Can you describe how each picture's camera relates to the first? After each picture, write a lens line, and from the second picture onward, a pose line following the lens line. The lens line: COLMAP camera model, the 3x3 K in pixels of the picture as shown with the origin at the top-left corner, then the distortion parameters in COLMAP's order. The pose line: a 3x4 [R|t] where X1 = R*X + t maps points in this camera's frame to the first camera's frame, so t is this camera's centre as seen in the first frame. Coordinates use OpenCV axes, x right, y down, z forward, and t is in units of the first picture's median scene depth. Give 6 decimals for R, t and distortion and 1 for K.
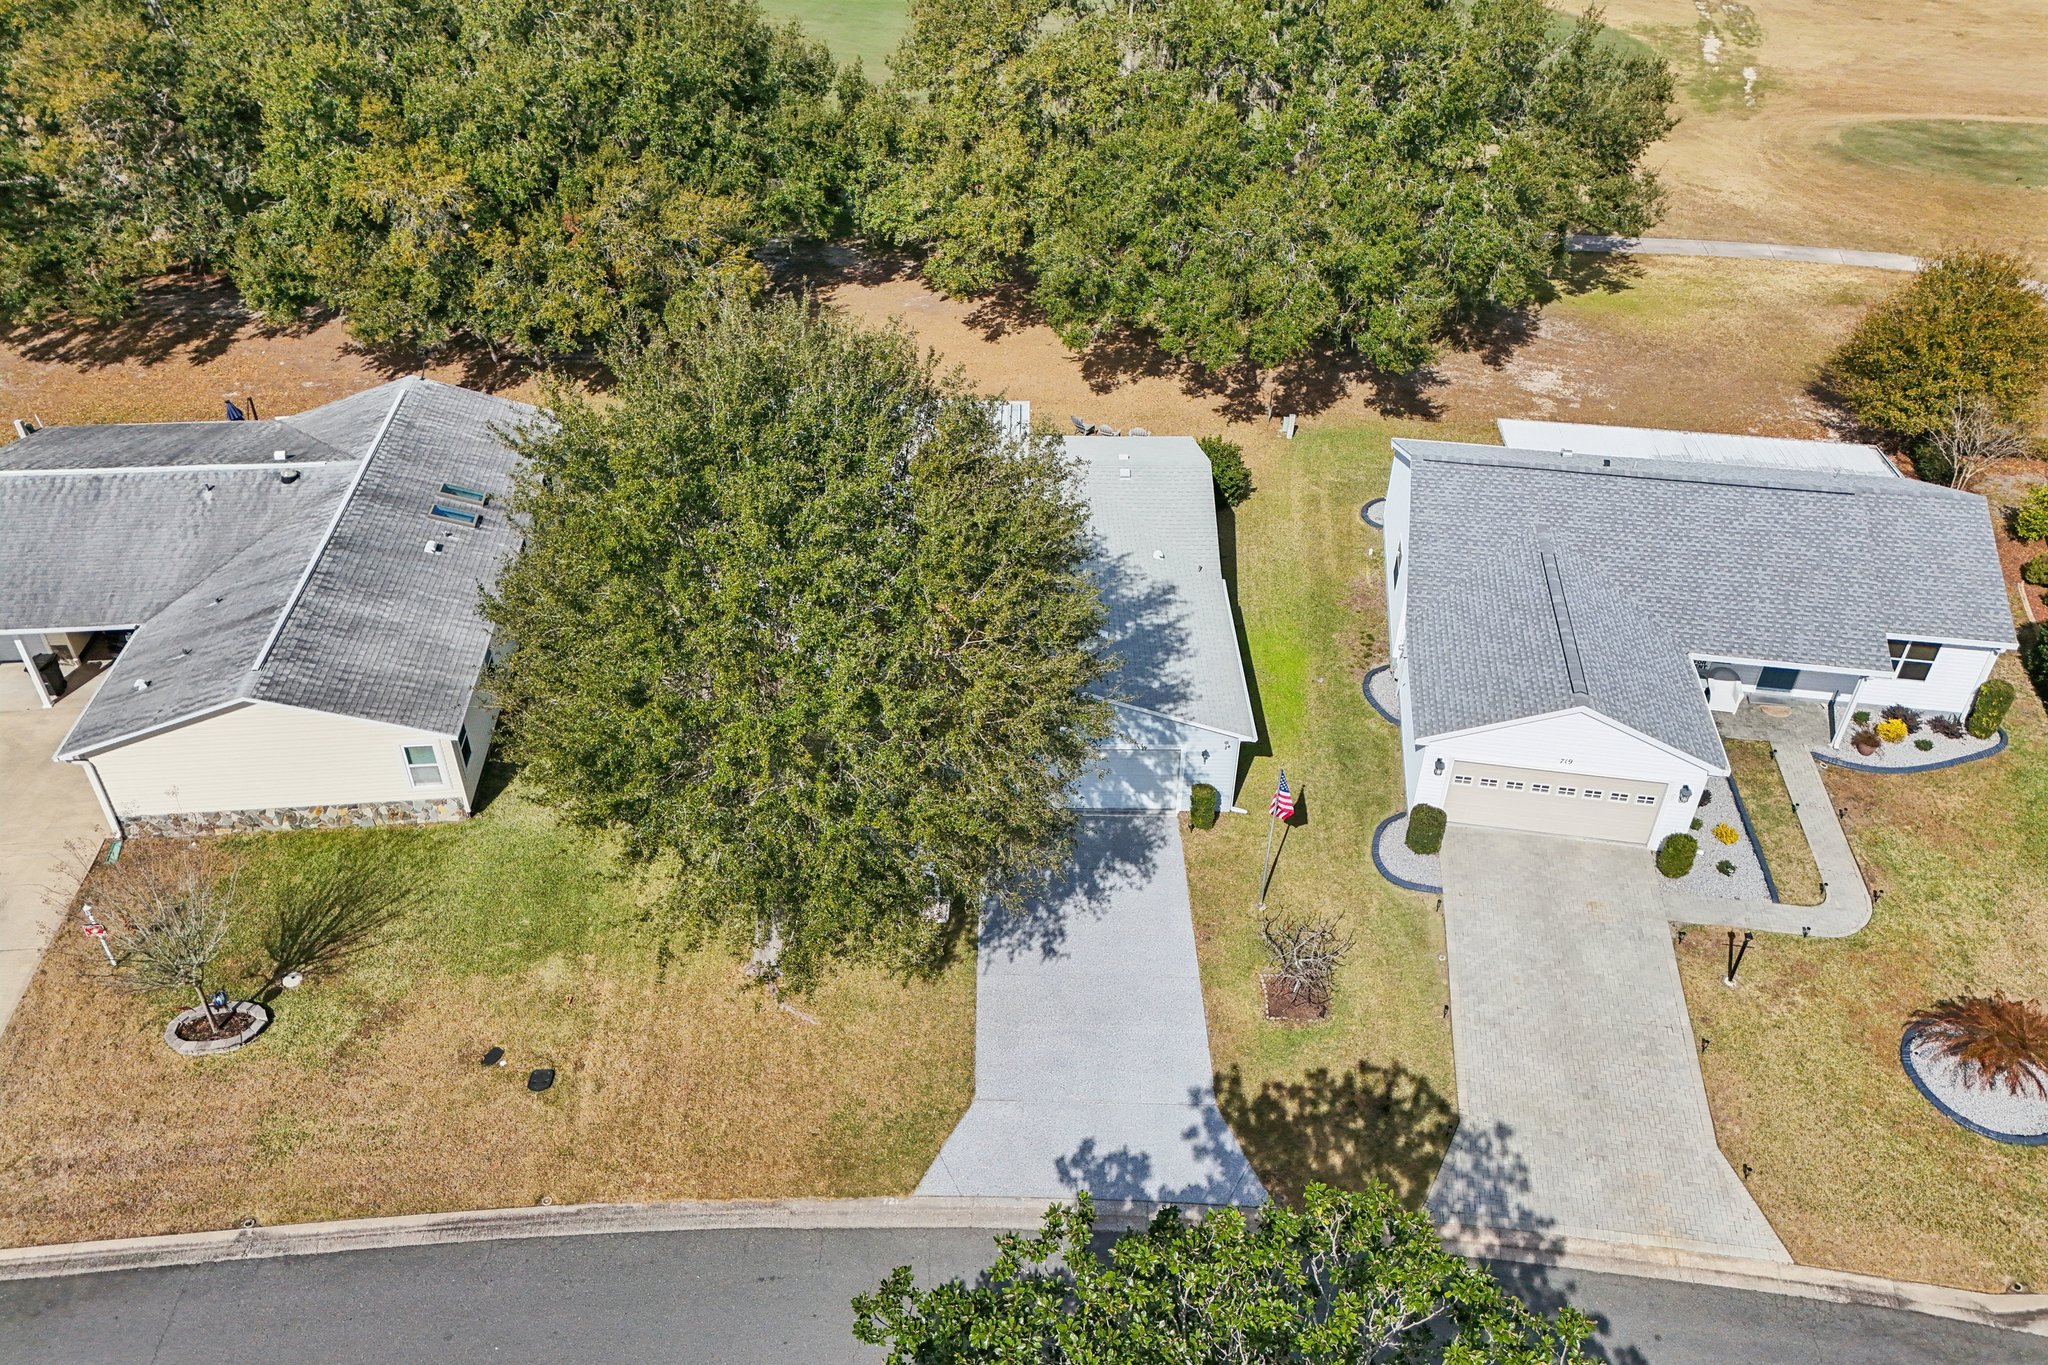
lens RADIAL K [[1501.7, 0, 1023.7], [0, 1501.7, 678.8], [0, 0, 1]] dist [0.058290, -0.045727]
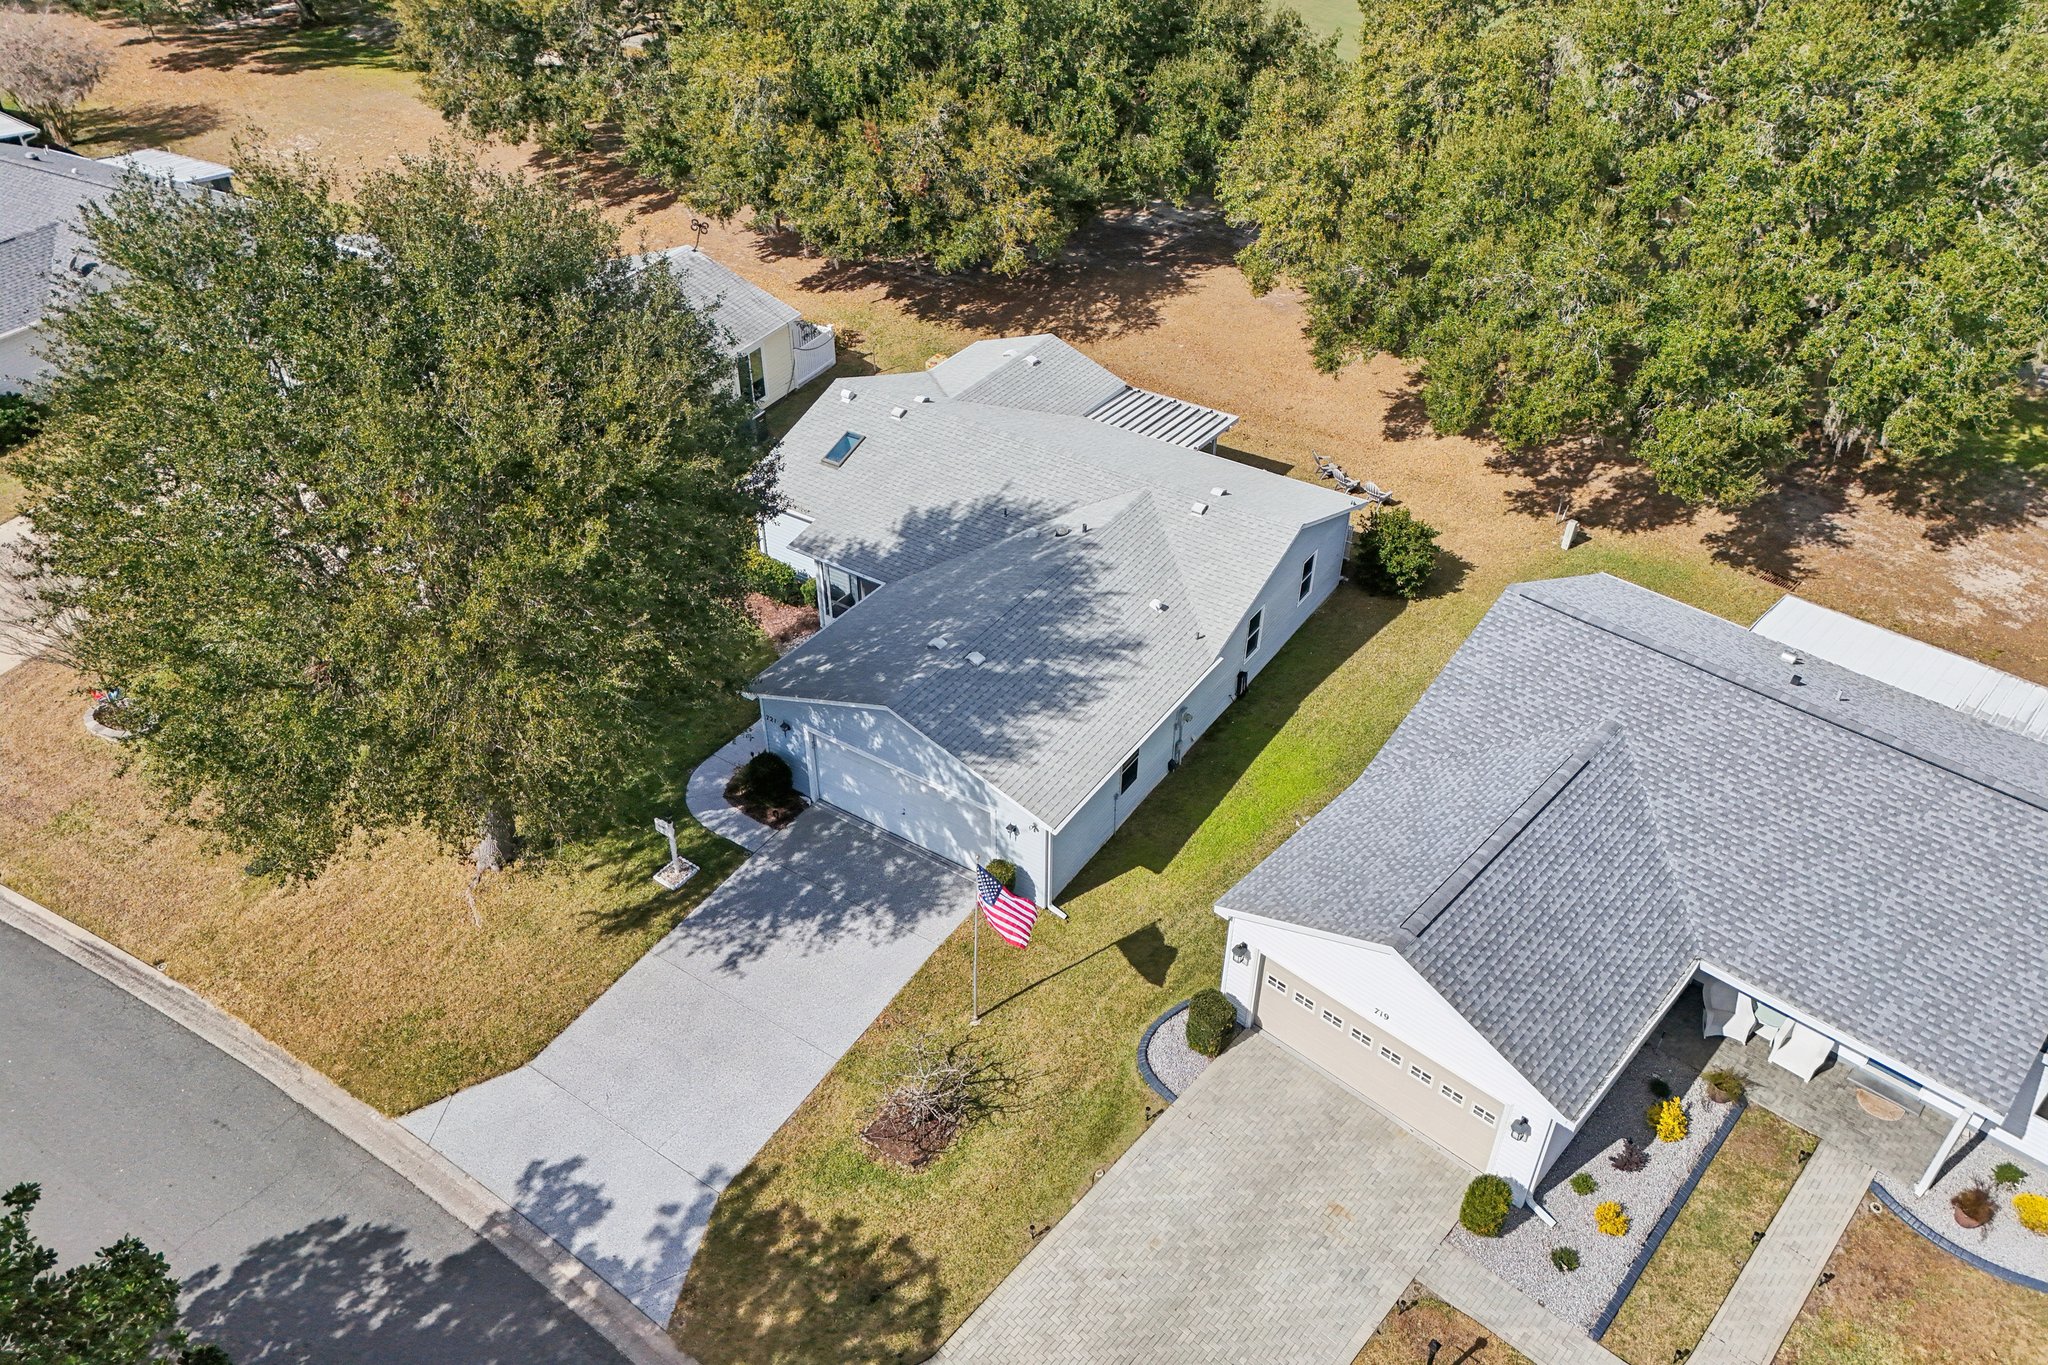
lens RADIAL K [[1501.7, 0, 1018.8], [0, 1501.7, 683.2], [0, 0, 1]] dist [0.058290, -0.045727]
pose [[0.831658, 0.325369, -0.449977, 0.516817], [-0.325318, 0.942212, 0.080034, -0.103357], [0.450015, 0.079824, 0.889446, 0.275232]]
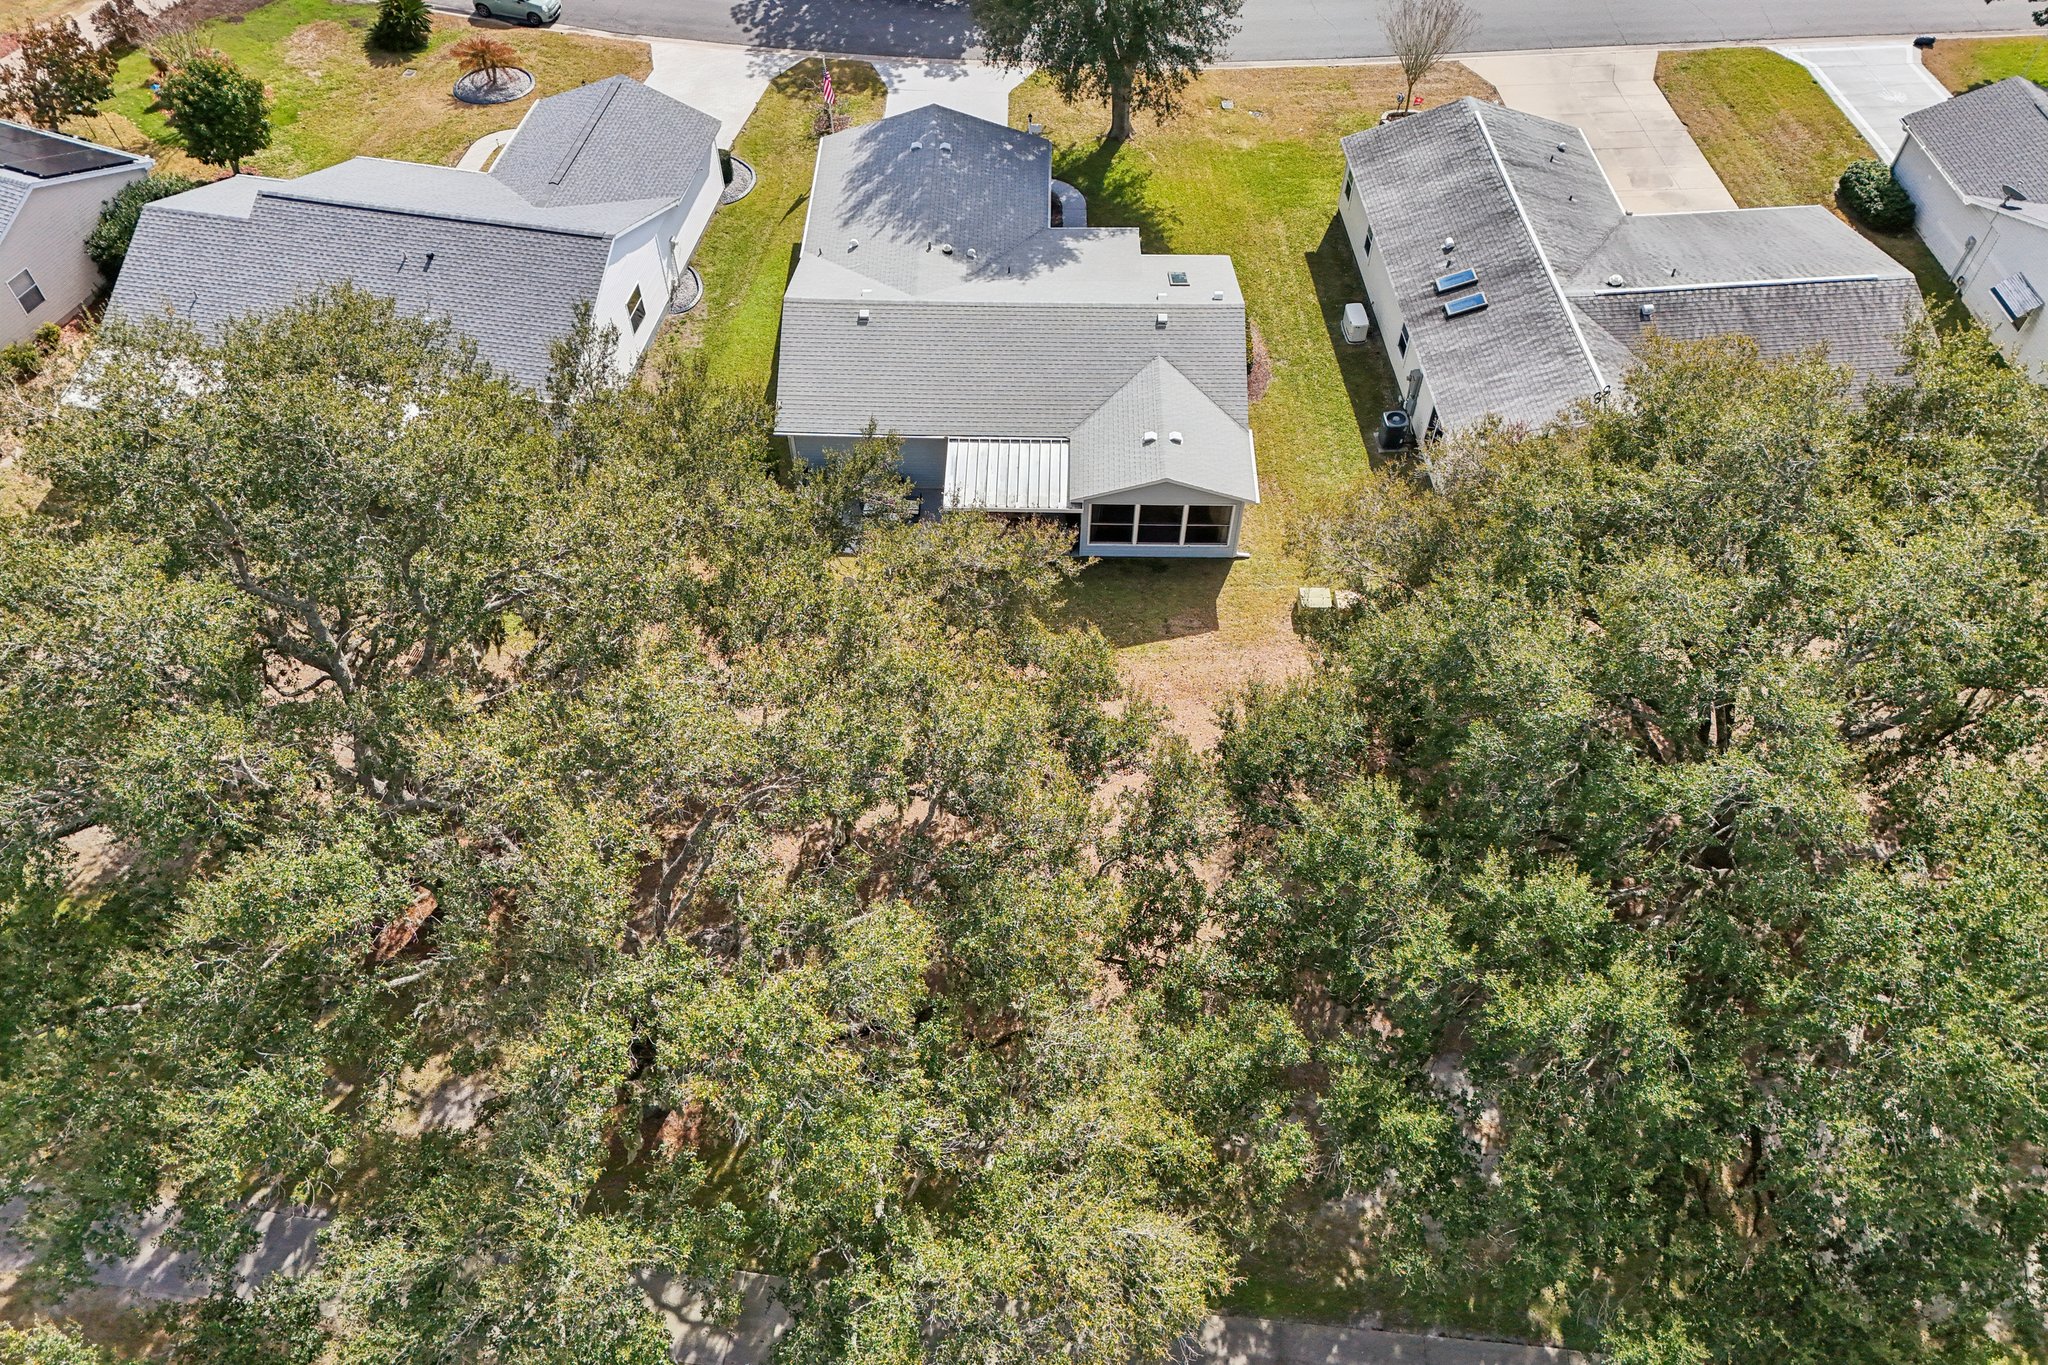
lens RADIAL K [[1501.7, 0, 1034.9], [0, 1501.7, 675.2], [0, 0, 1]] dist [0.058290, -0.045727]
pose [[-0.999707, -0.024176, -0.001457, -0.079620], [-0.002297, 0.034772, 0.999393, -1.585714], [-0.024111, 0.999103, -0.034817, 1.715456]]
